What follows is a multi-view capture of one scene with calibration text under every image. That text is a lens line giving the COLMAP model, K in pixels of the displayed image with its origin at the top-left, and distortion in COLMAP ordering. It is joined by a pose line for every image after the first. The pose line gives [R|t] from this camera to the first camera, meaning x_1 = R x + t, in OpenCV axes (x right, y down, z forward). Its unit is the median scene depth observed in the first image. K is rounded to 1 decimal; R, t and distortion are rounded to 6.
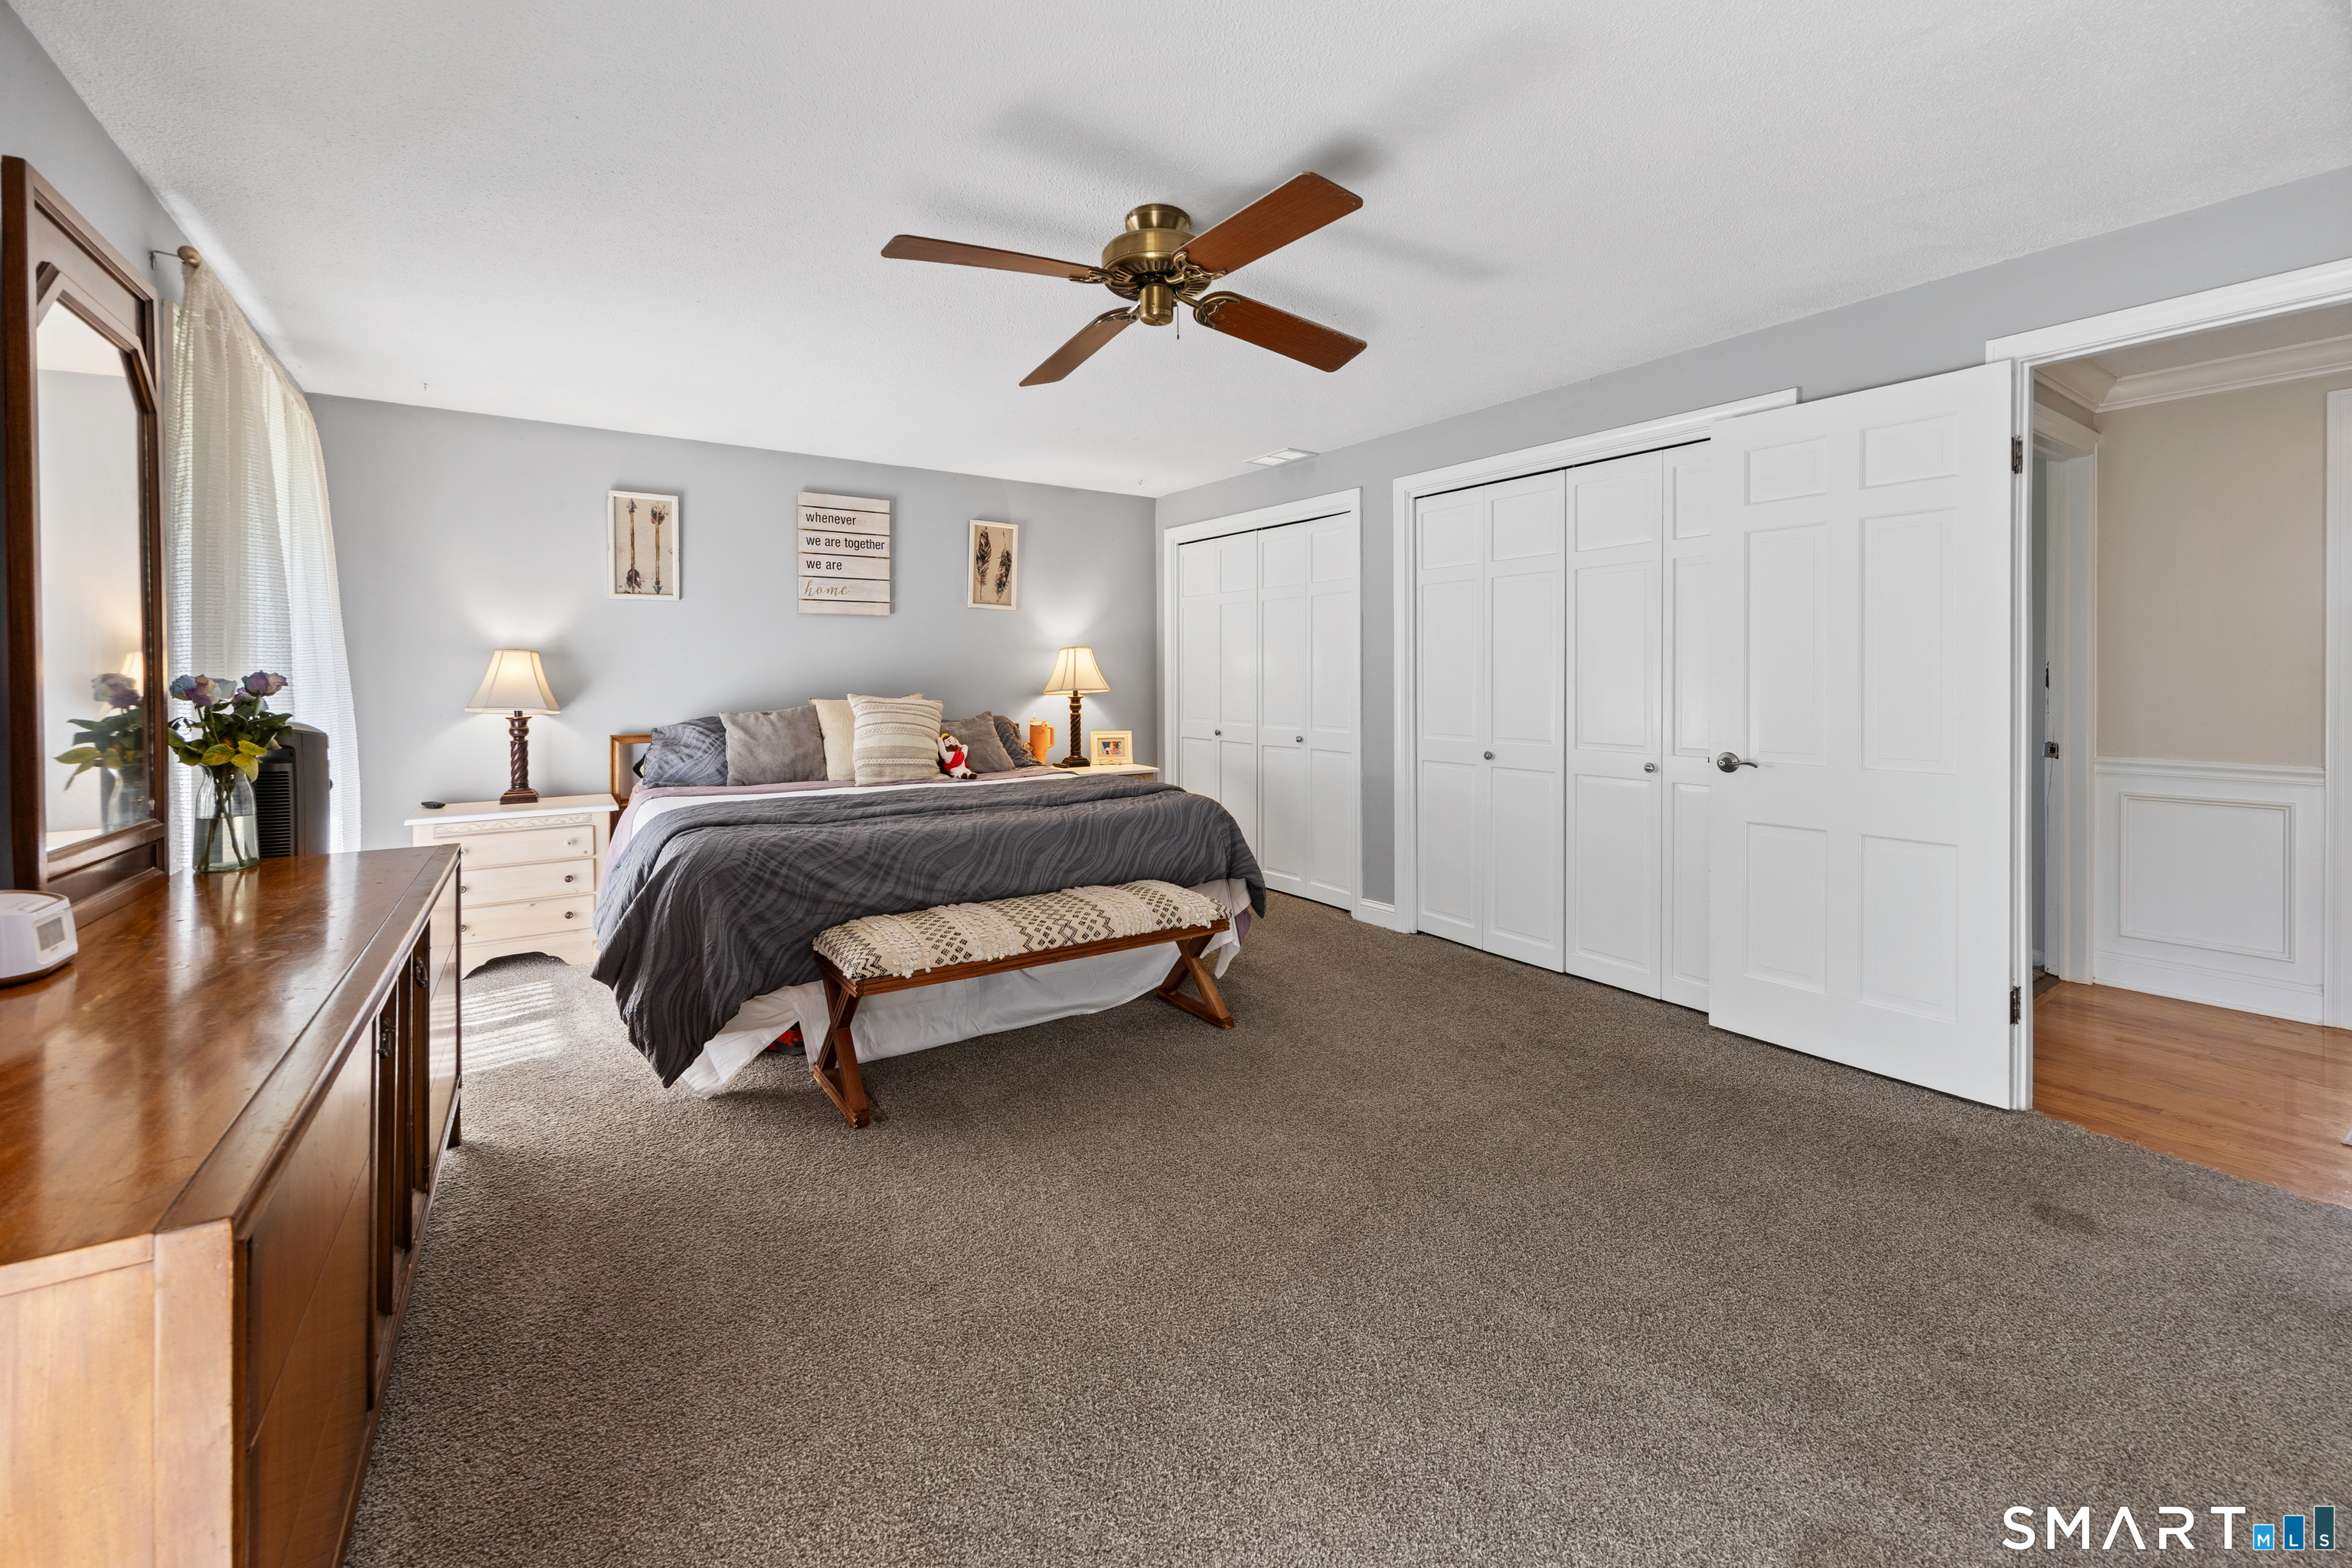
lens RADIAL K [[952.5, 0, 1186.6], [0, 952.5, 665.9], [0, 0, 1]] dist [-0.000021, 0.000041]
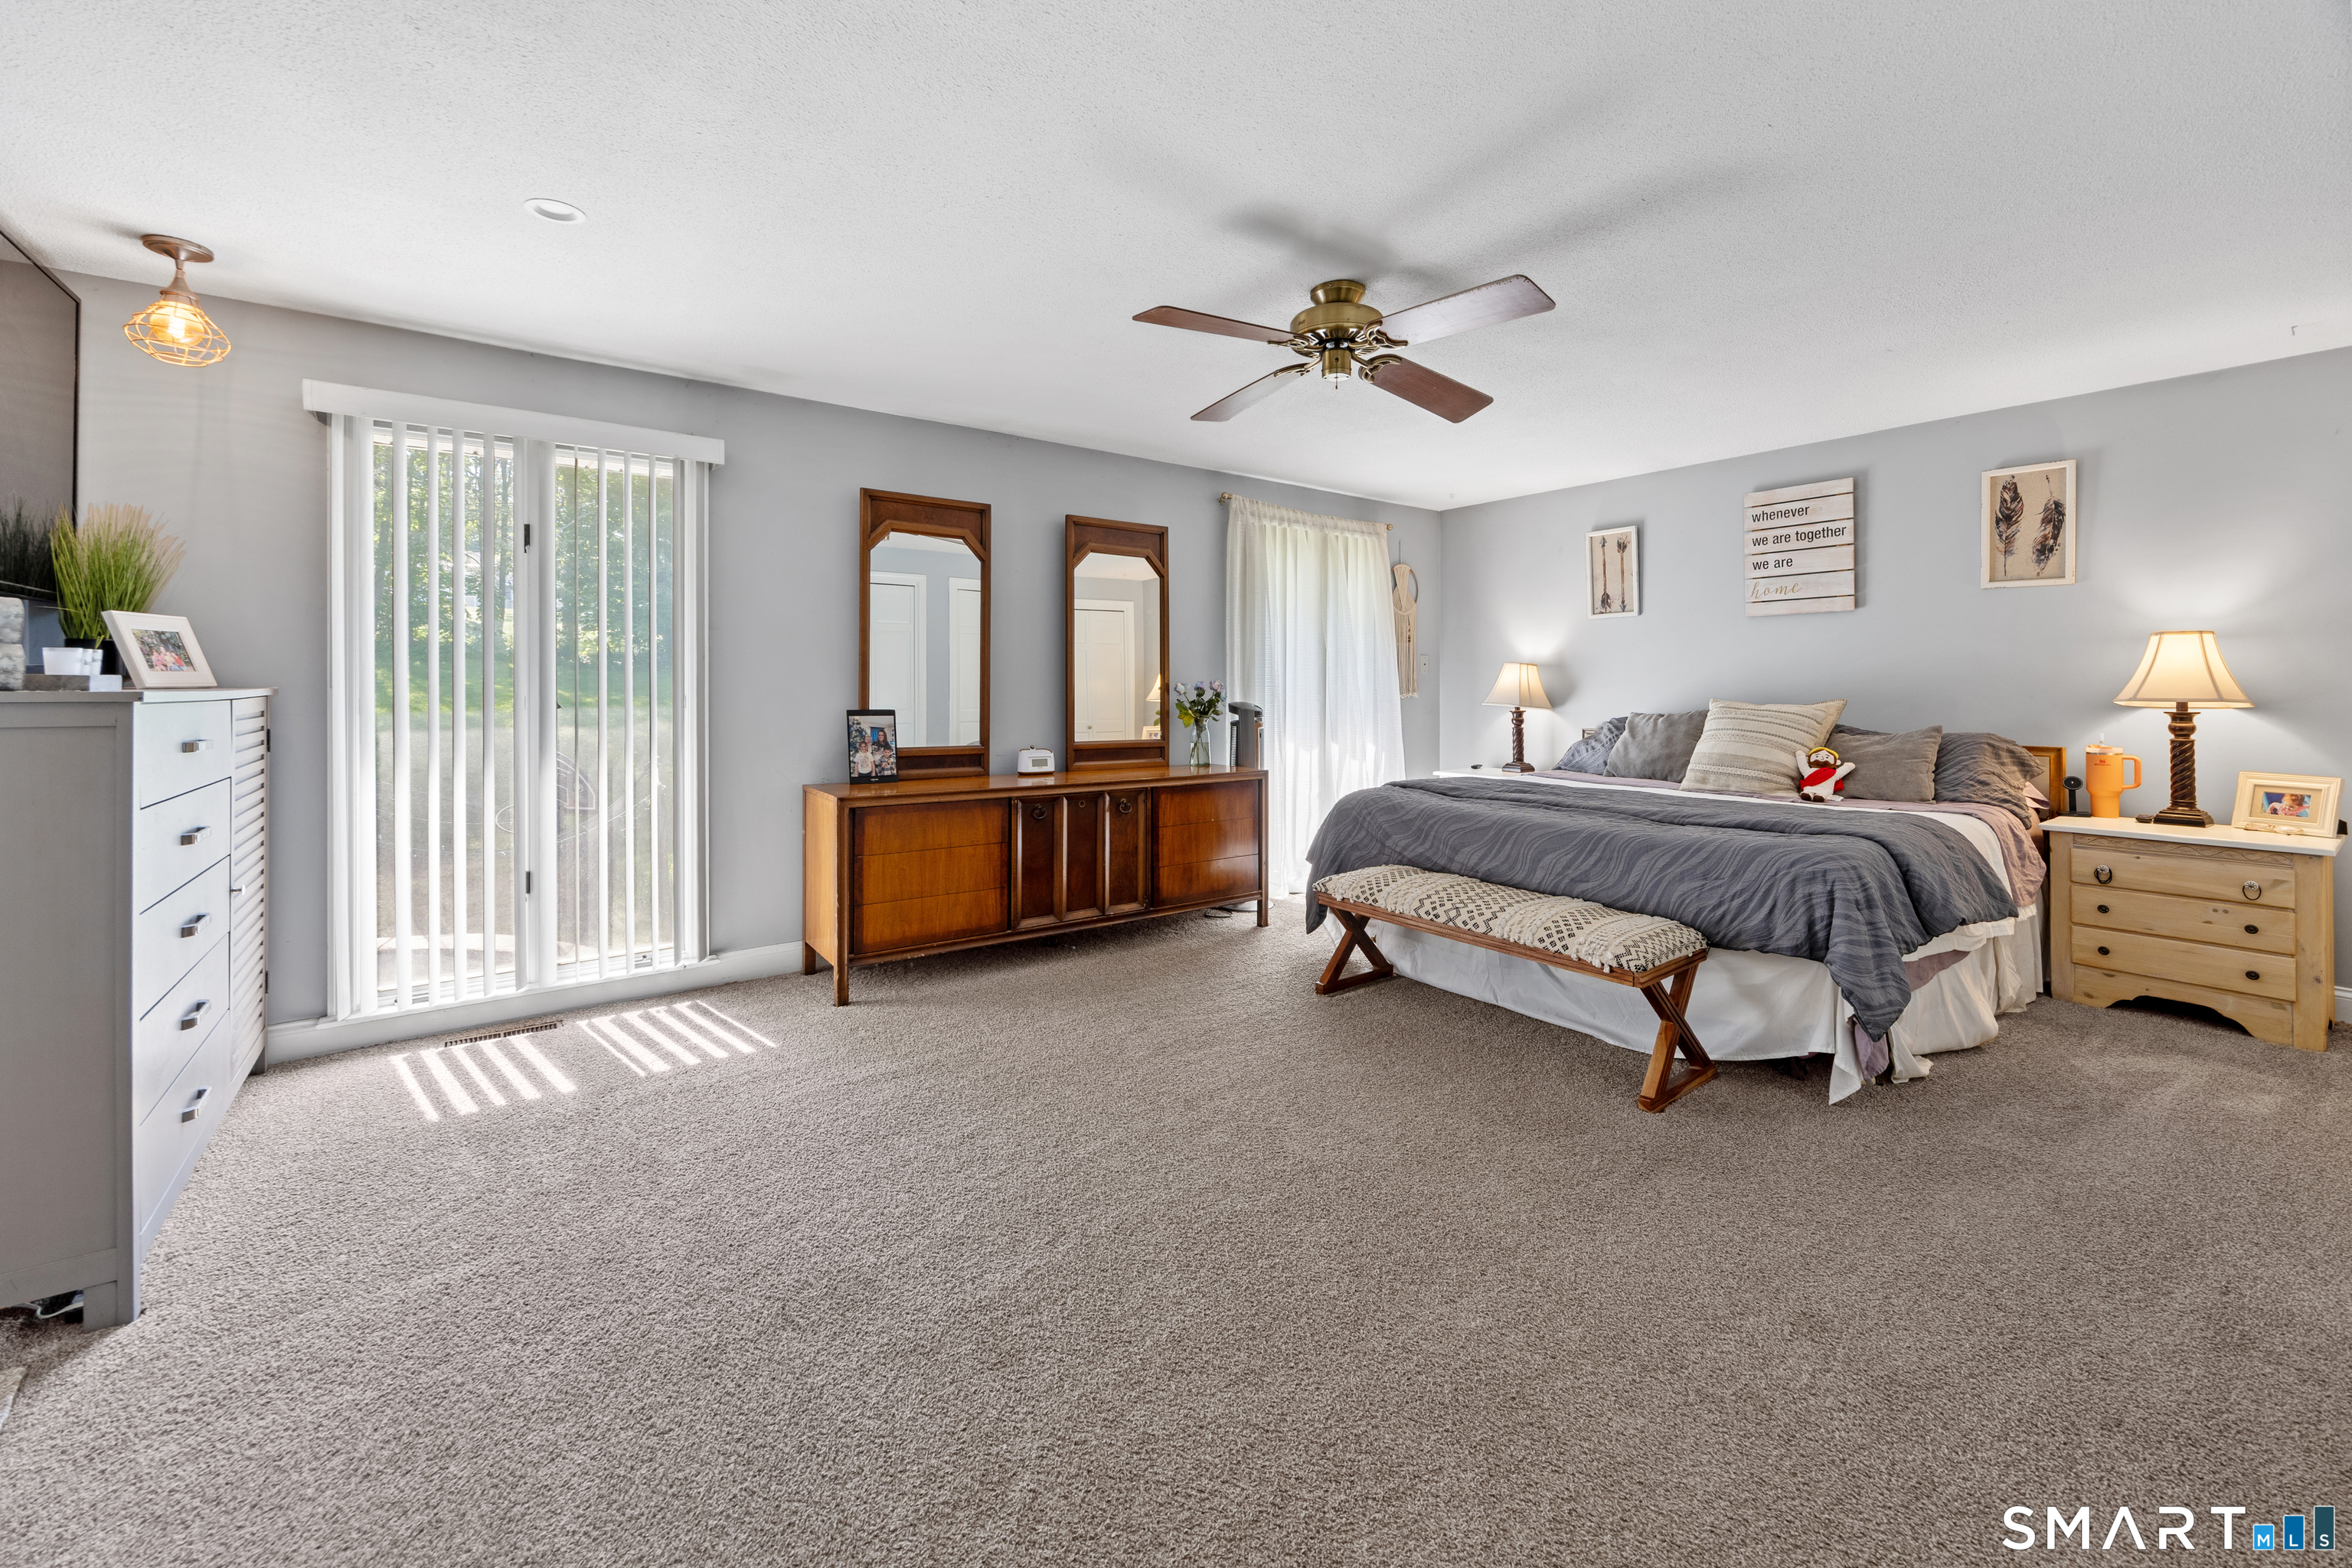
lens RADIAL K [[952.5, 0, 1172.4], [0, 952.5, 664.6], [0, 0, 1]] dist [-0.000021, 0.000041]
pose [[0.040526, -0.020914, -0.998960, 0.547924], [0.012952, 0.999708, -0.020404, 0.006350], [0.999095, -0.012112, 0.040785, 0.362064]]
